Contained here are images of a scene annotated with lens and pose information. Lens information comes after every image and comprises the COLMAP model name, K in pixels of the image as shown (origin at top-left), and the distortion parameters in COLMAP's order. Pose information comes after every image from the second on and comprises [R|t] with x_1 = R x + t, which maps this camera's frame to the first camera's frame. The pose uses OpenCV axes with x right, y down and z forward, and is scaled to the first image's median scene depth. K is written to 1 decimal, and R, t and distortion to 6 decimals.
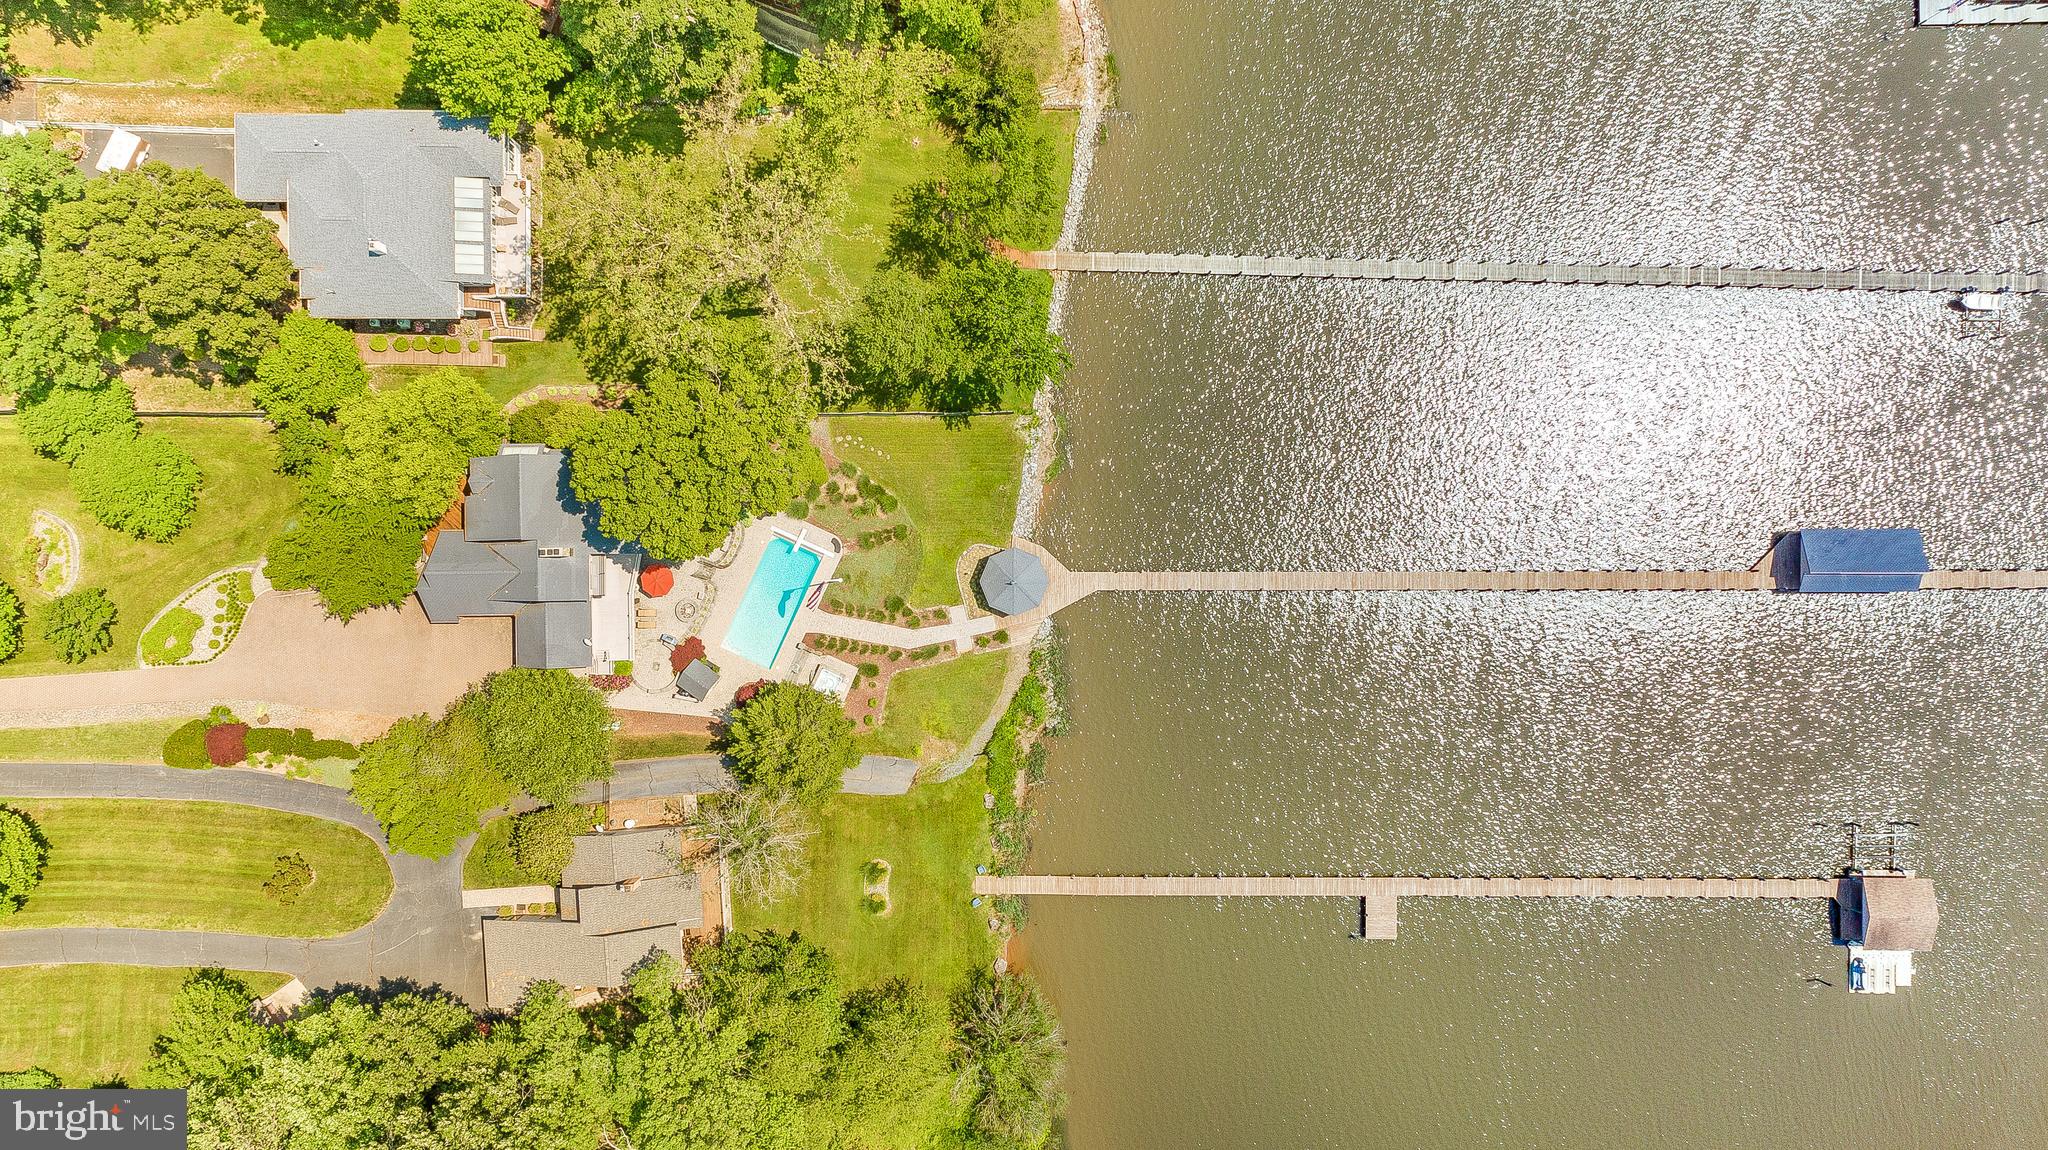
lens RADIAL K [[1434.0, 0, 1024.0], [0, 1434.0, 575.0], [0, 0, 1]] dist [0.021434, 0.001507]
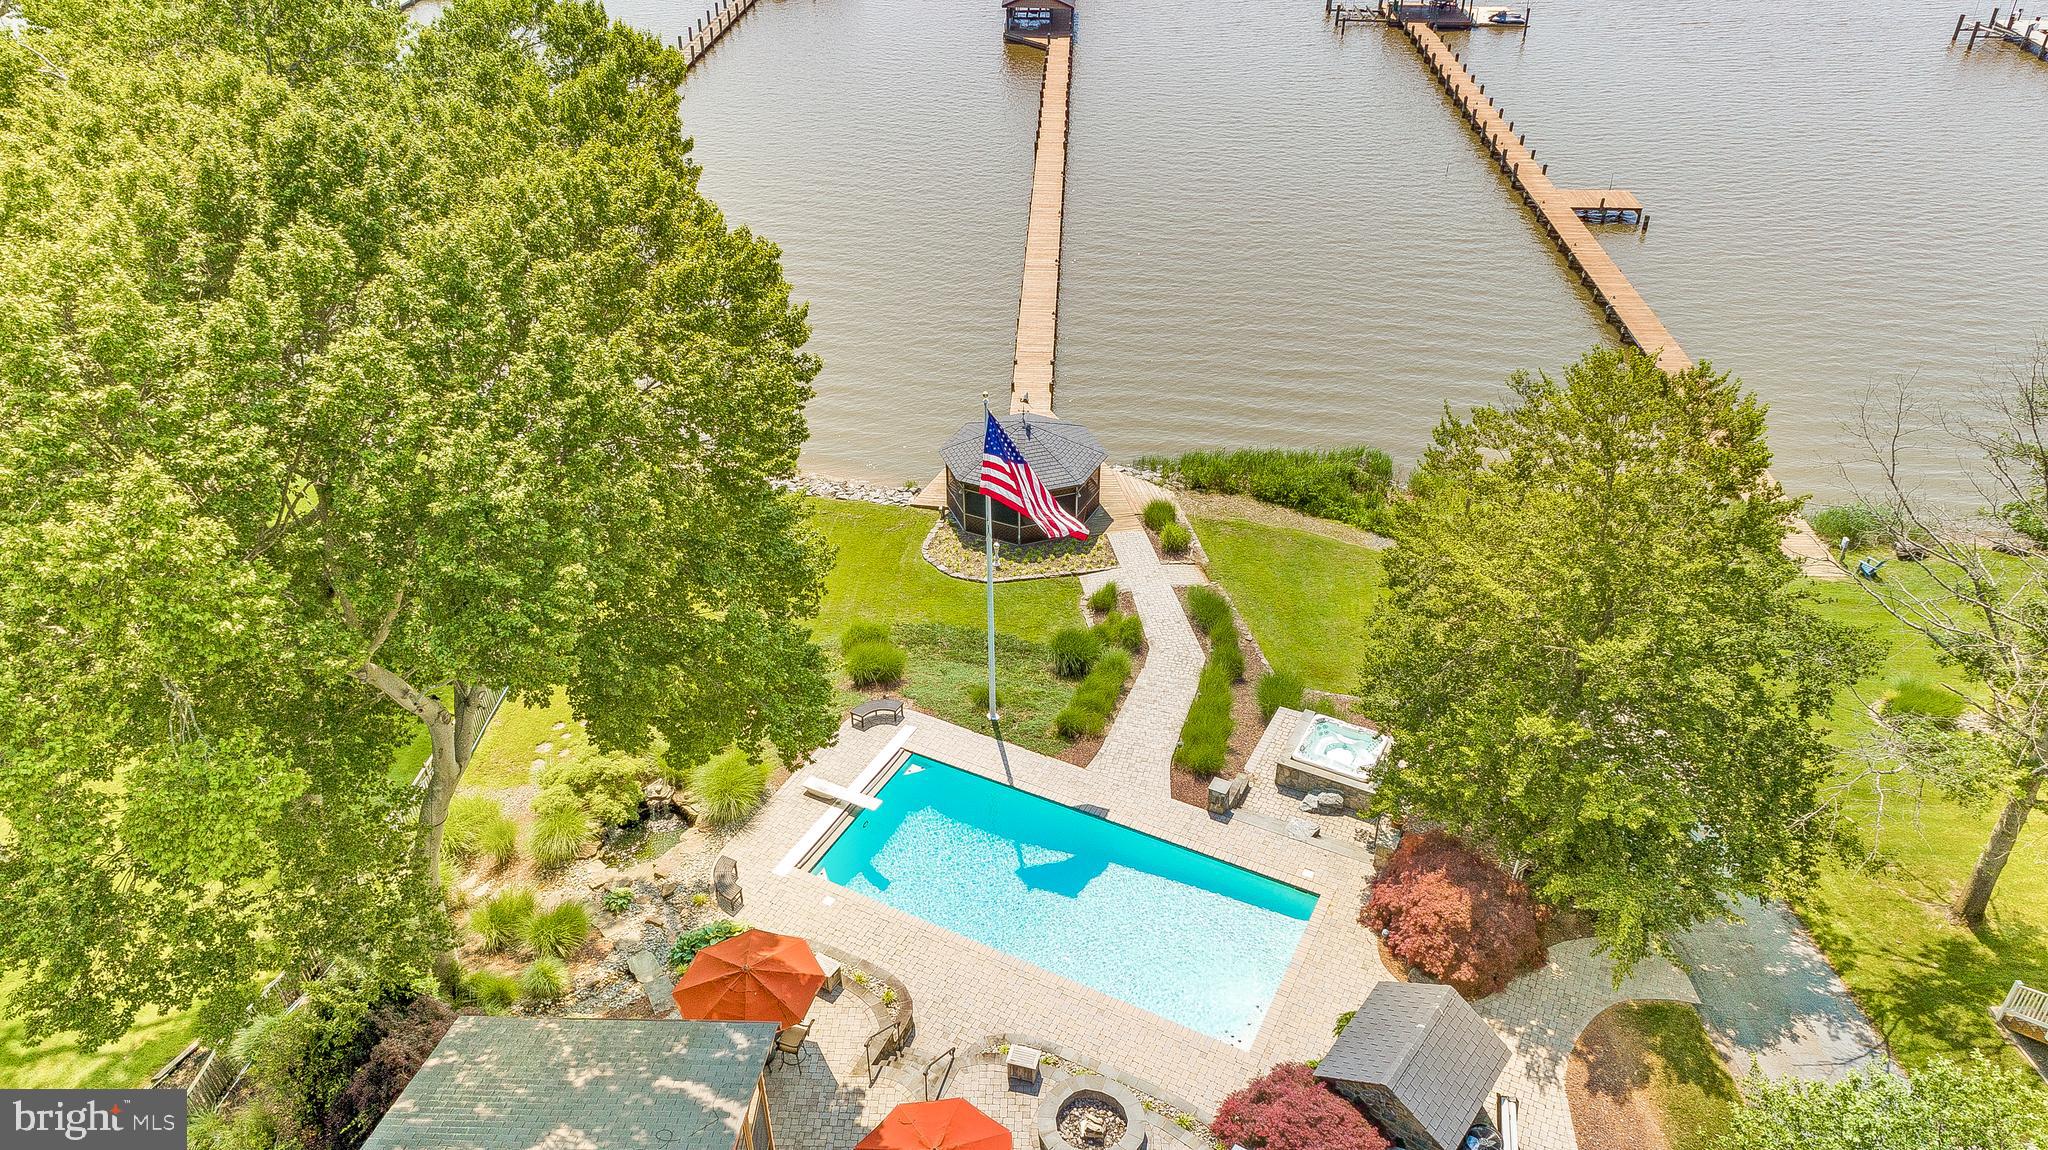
lens RADIAL K [[1479.6, 0, 1024.0], [0, 1479.6, 575.0], [0, 0, 1]] dist [0.022872, 0.000828]
pose [[0.041256, -0.558547, 0.828447, -0.370923], [0.999132, 0.018339, -0.037391, 0.021122], [0.005691, 0.829270, 0.558819, 0.792382]]
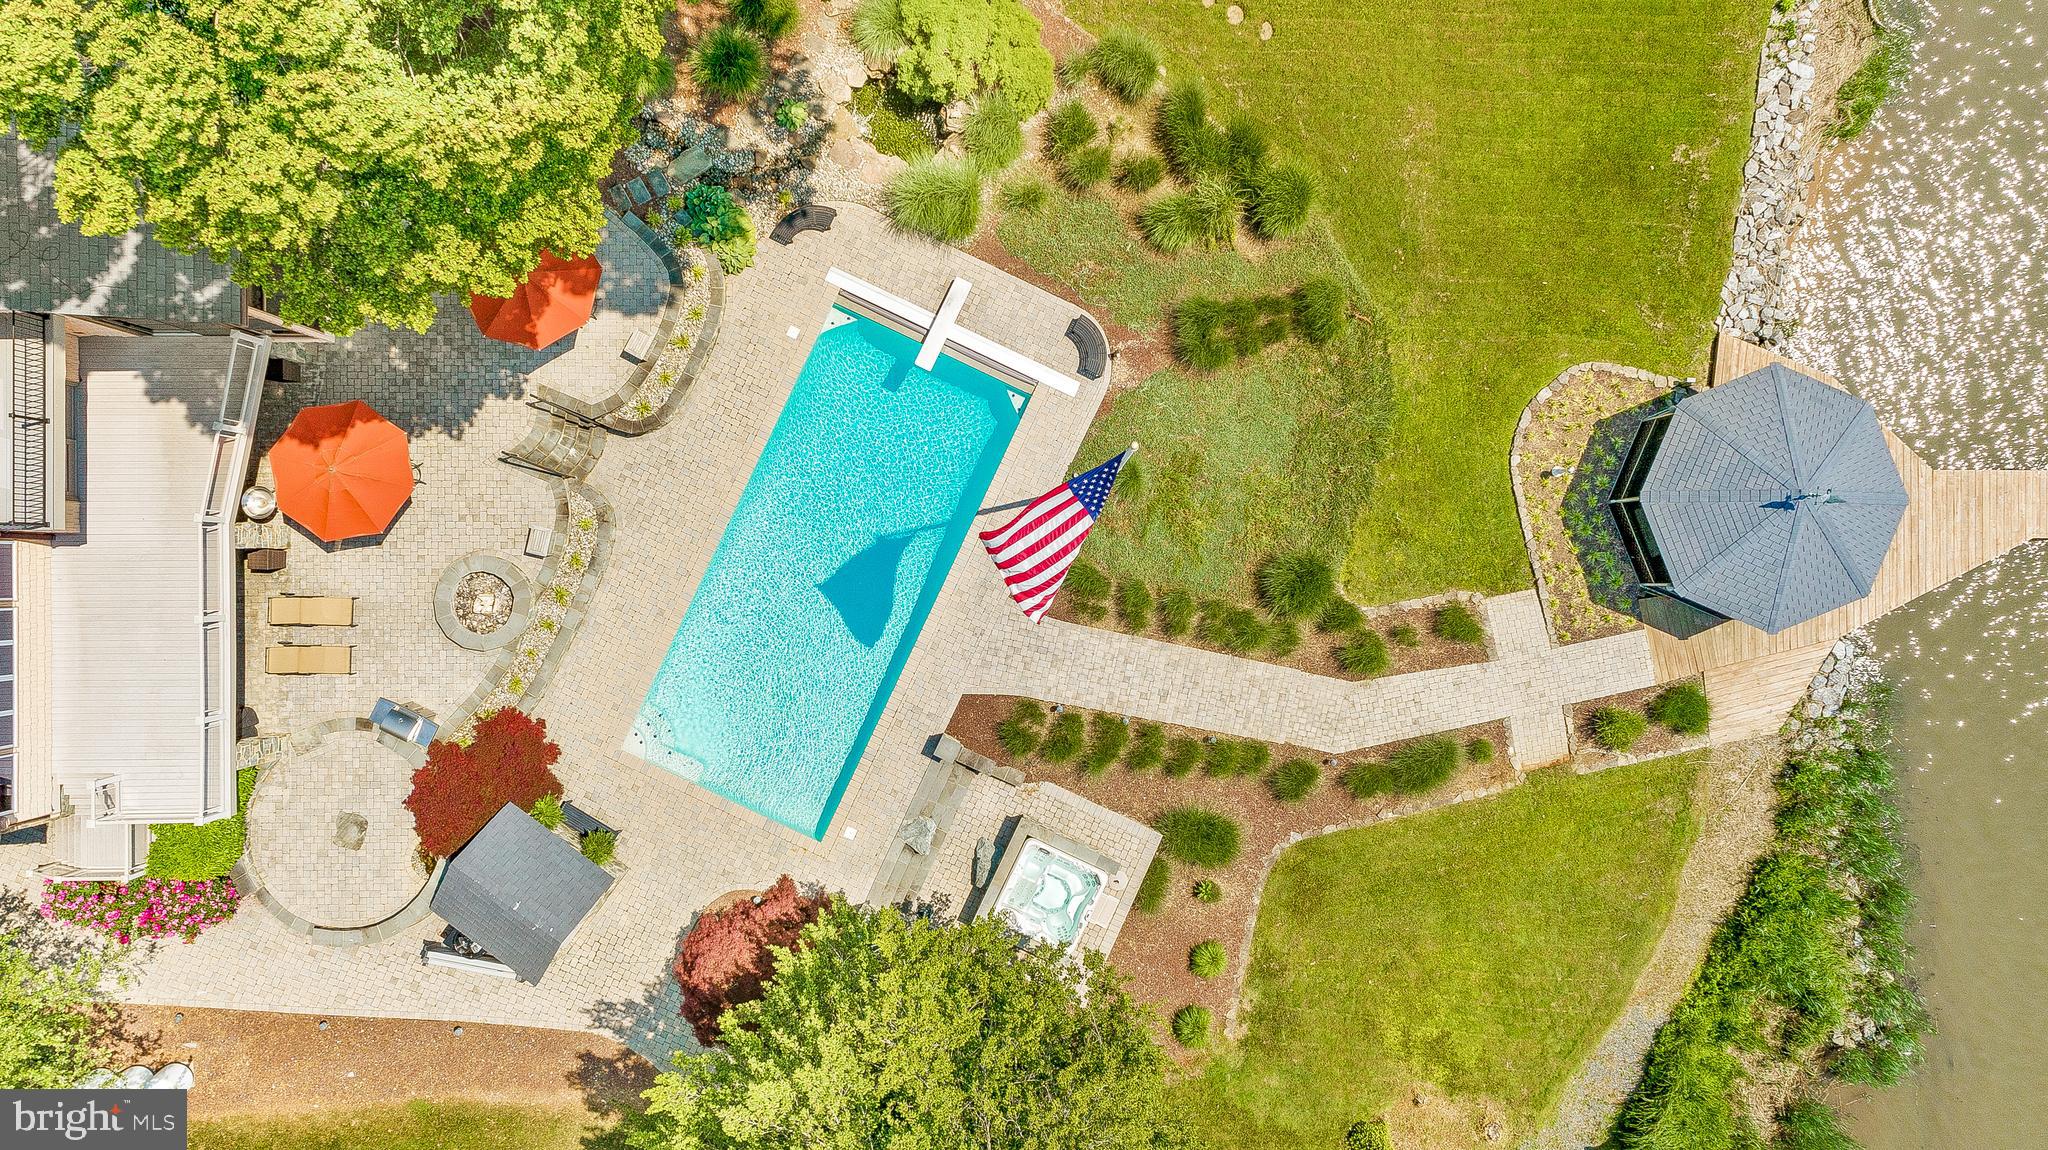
lens RADIAL K [[1434.0, 0, 1024.0], [0, 1434.0, 575.0], [0, 0, 1]] dist [0.021434, 0.001507]
pose [[0.999978, 0.006085, -0.002808, -0.139189], [-0.006102, 0.999963, -0.005983, 0.020528], [0.002772, 0.006000, 0.999978, 0.739715]]
